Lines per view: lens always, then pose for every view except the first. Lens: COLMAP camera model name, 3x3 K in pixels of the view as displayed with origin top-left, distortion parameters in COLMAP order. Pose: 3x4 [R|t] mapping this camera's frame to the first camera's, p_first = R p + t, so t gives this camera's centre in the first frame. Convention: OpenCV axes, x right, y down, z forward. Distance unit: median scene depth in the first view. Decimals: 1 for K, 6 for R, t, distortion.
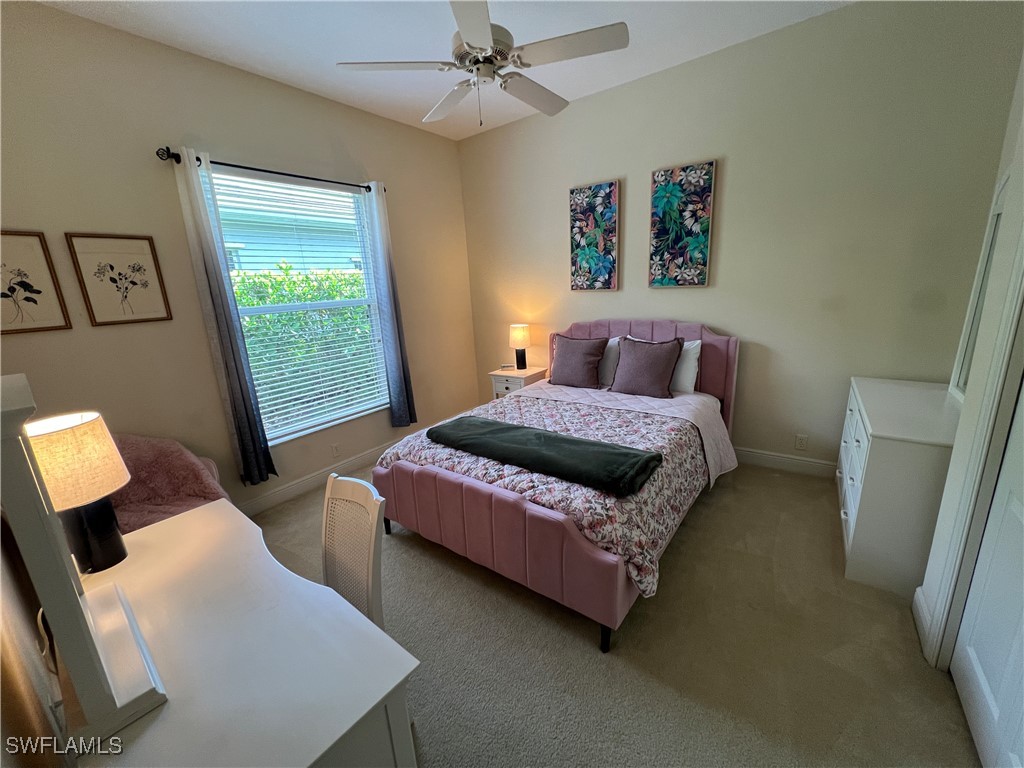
lens RADIAL K [[404.9, 0, 512.5], [0, 404.9, 384.0], [0, 0, 1]] dist [-0.002881, -0.000026]
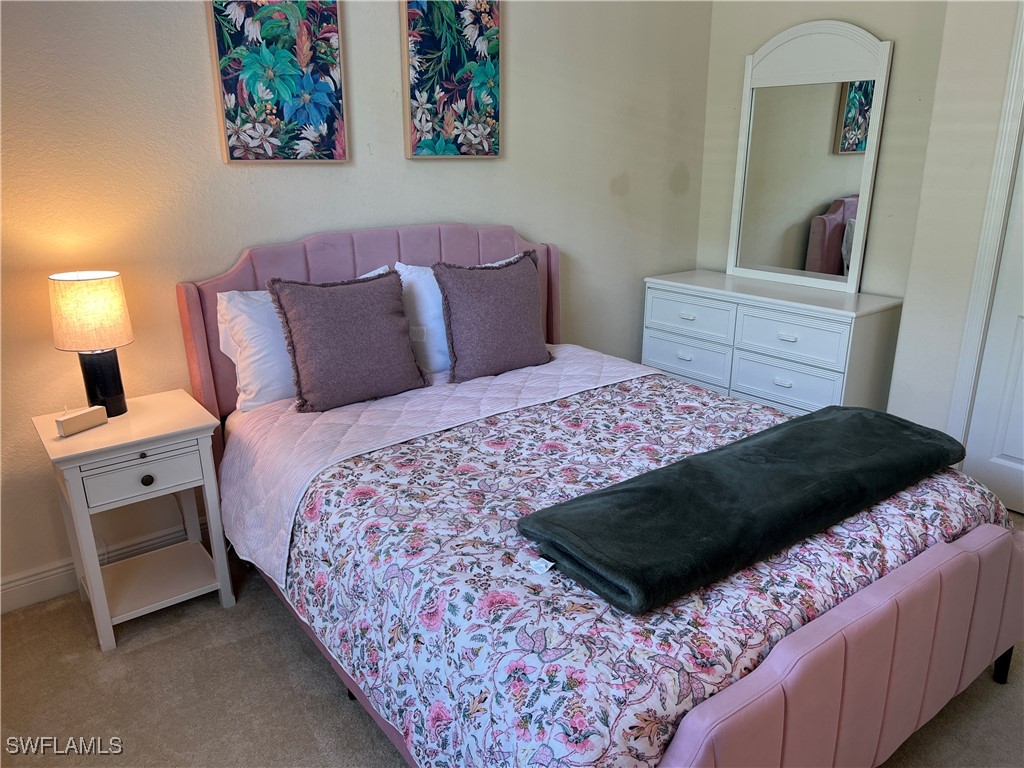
lens RADIAL K [[766.8, 0, 514.0], [0, 766.8, 384.9], [0, 0, 1]] dist [0.015867, -0.009579]
pose [[0.277358, -0.236448, 0.931217, -0.561691], [0.228823, 0.957610, 0.174996, -0.117249], [-0.933120, 0.164547, 0.319705, 0.669449]]
